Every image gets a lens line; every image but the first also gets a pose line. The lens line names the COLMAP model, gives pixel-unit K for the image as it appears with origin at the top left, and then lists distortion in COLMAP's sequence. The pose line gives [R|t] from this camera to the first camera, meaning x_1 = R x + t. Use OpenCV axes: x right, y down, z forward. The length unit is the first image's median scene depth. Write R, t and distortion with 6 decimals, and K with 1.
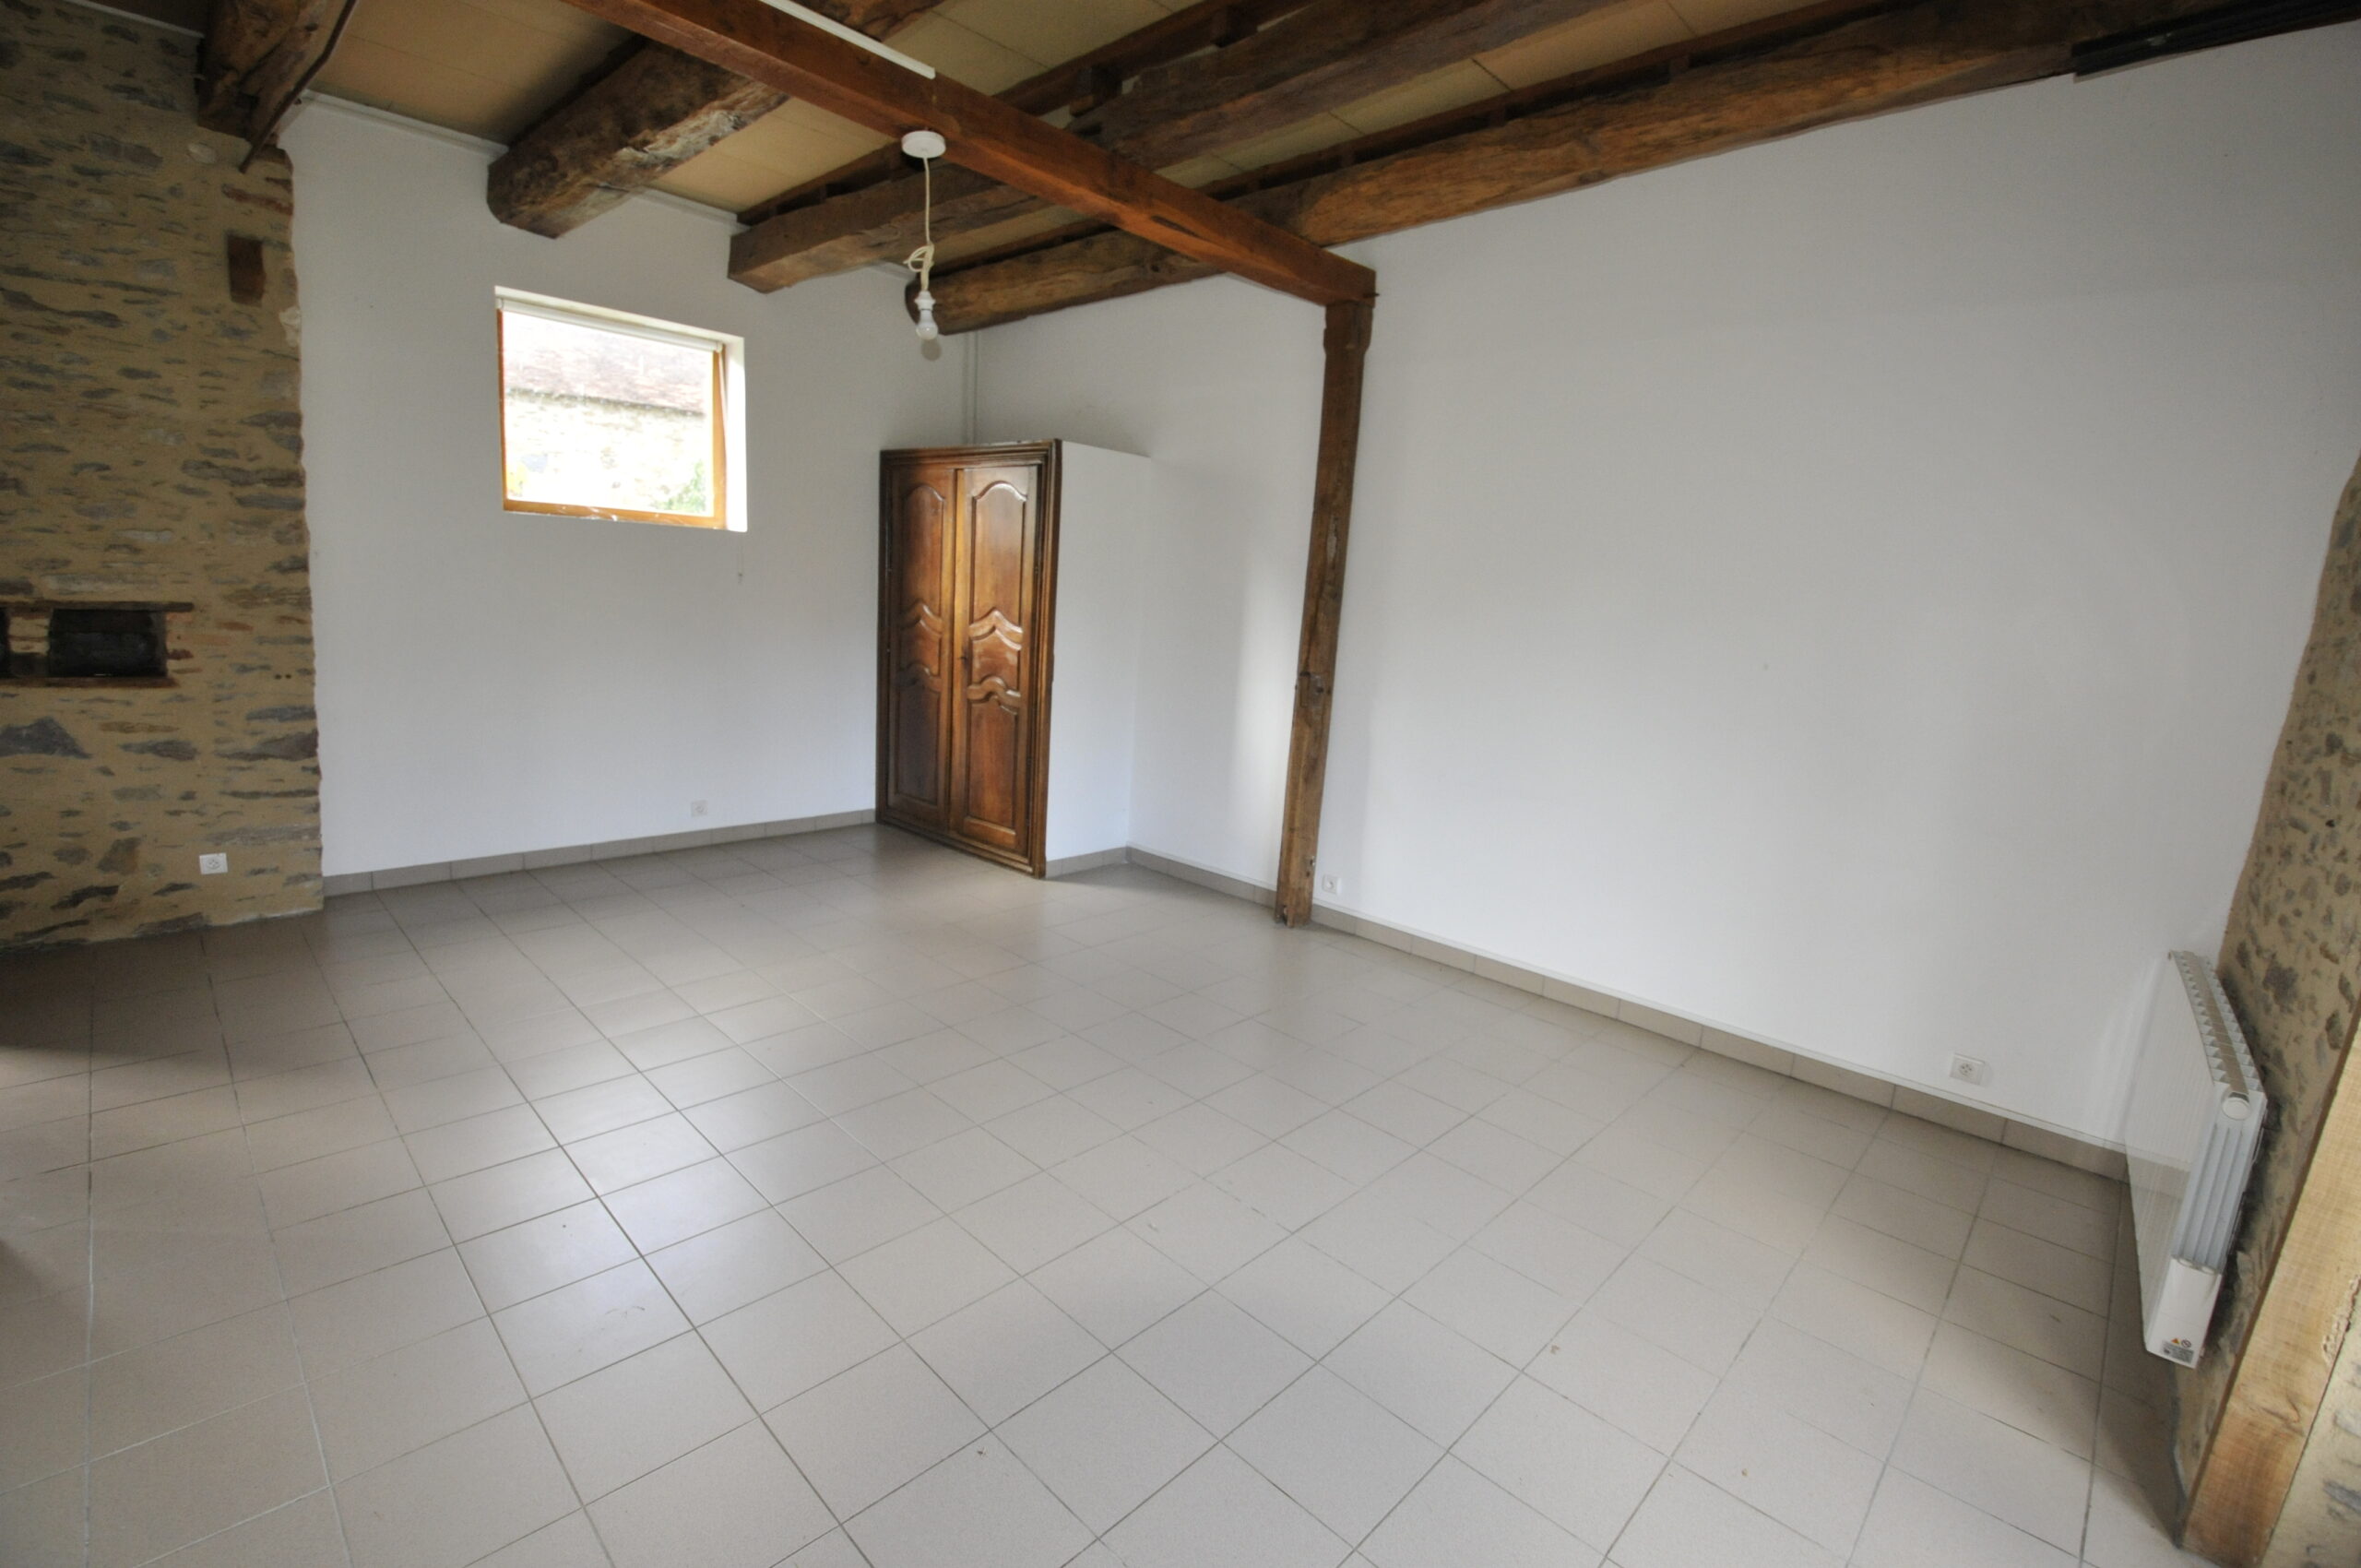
lens RADIAL K [[1034.9, 0, 1170.0], [0, 1034.9, 792.9], [0, 0, 1]] dist [-0.007660, -0.013643]
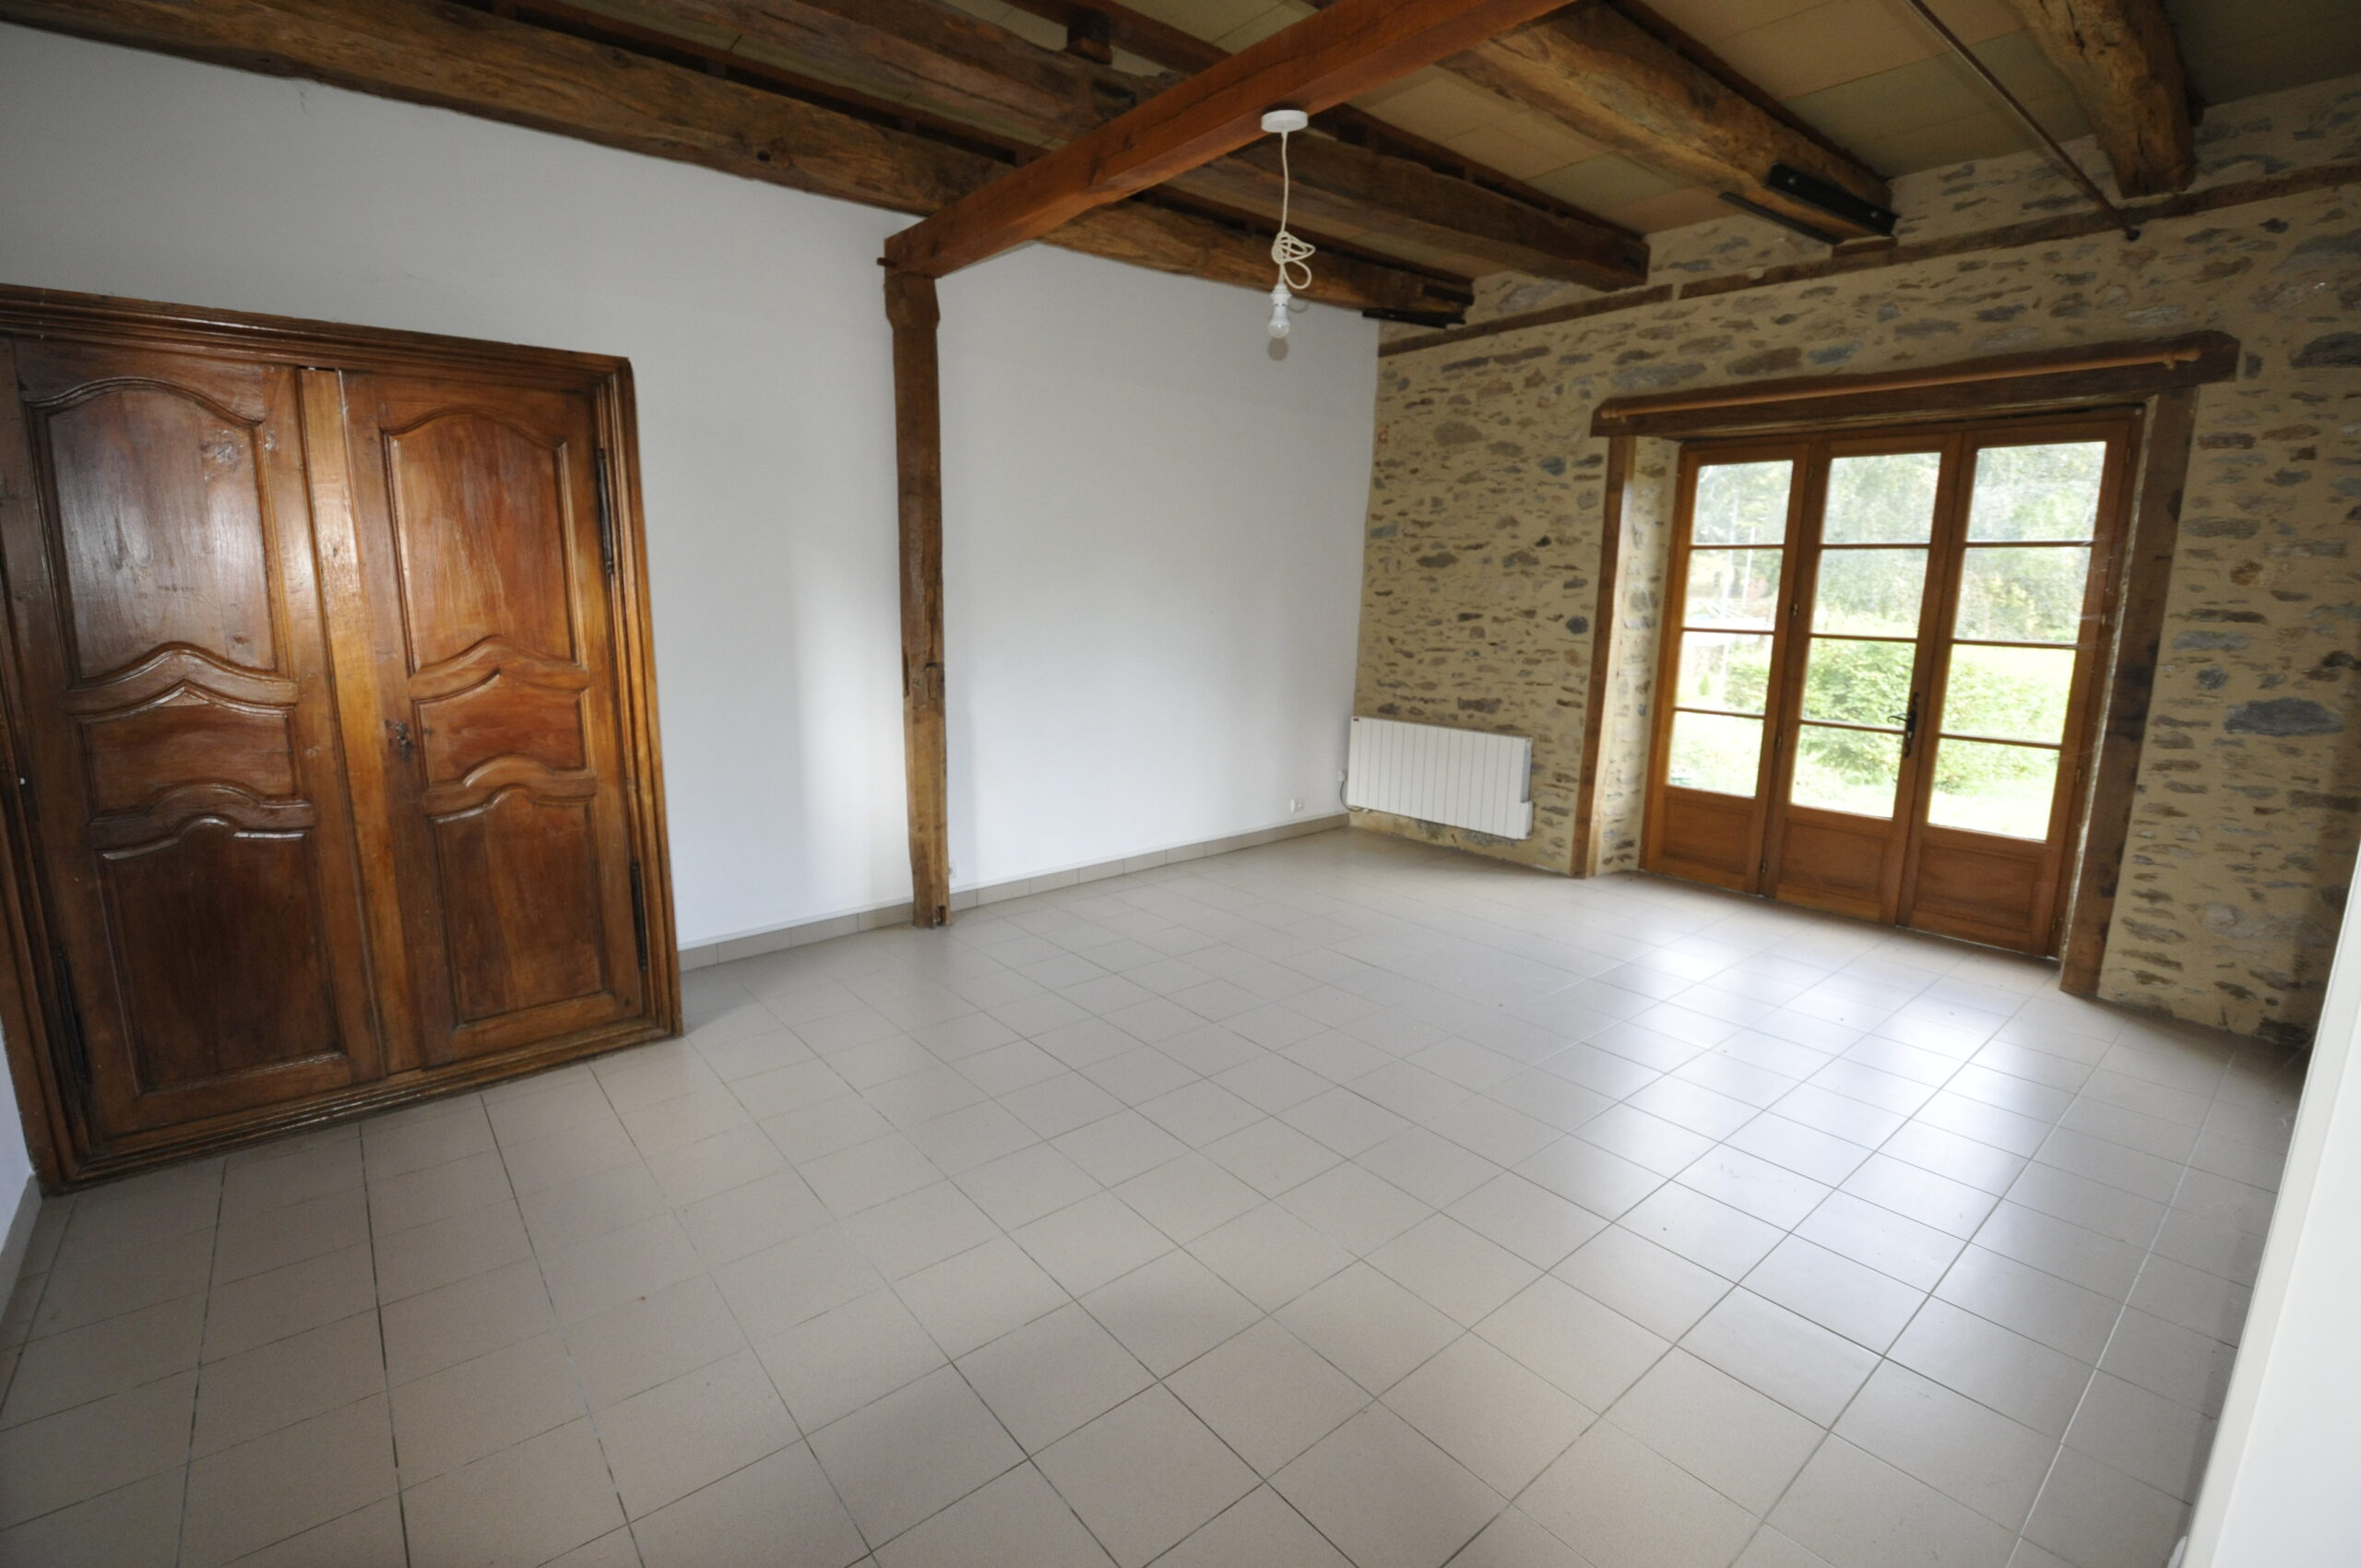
lens RADIAL K [[1034.9, 0, 1188.9], [0, 1034.9, 761.3], [0, 0, 1]] dist [-0.007660, -0.013643]
pose [[0.092977, -0.234224, 0.967726, -0.747332], [0.185395, 0.959012, 0.214302, -0.178761], [-0.978256, 0.159486, 0.132590, 0.624360]]
